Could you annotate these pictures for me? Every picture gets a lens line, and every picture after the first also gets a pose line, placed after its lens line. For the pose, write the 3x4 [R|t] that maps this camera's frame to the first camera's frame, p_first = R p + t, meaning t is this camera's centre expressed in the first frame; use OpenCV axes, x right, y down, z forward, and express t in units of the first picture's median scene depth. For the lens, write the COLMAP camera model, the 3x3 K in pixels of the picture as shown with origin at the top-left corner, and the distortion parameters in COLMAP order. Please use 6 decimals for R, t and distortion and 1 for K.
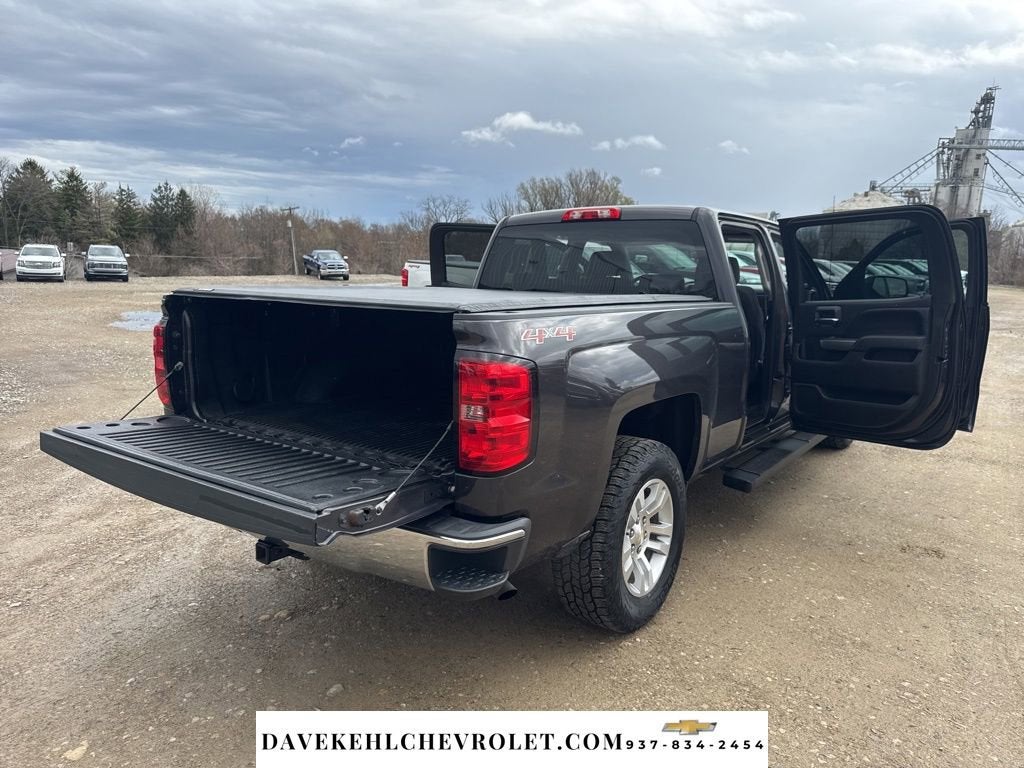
lens RADIAL K [[743.0, 0, 503.5], [0, 743.0, 391.1], [0, 0, 1]] dist [0.017821, -0.023887]
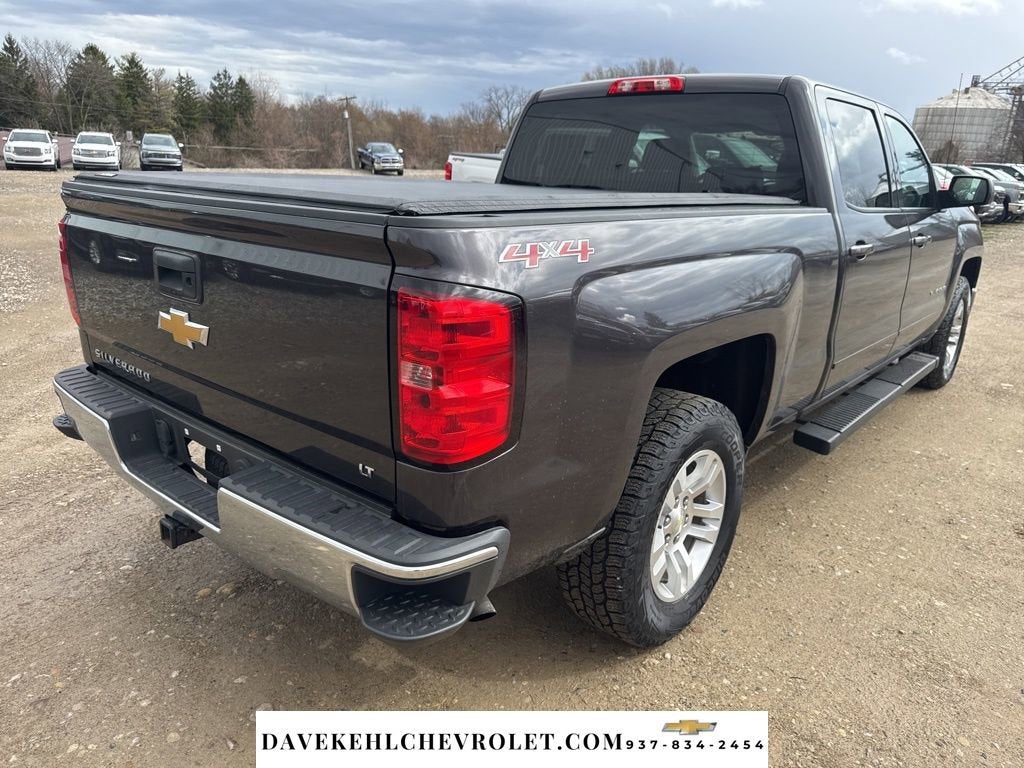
lens RADIAL K [[743.0, 0, 503.9], [0, 743.0, 392.7], [0, 0, 1]] dist [0.017821, -0.023887]
pose [[0.996550, 0.040408, -0.072498, 0.050771], [-0.030511, 0.990677, 0.132771, -0.027052], [0.077187, -0.130101, 0.988492, 0.233660]]
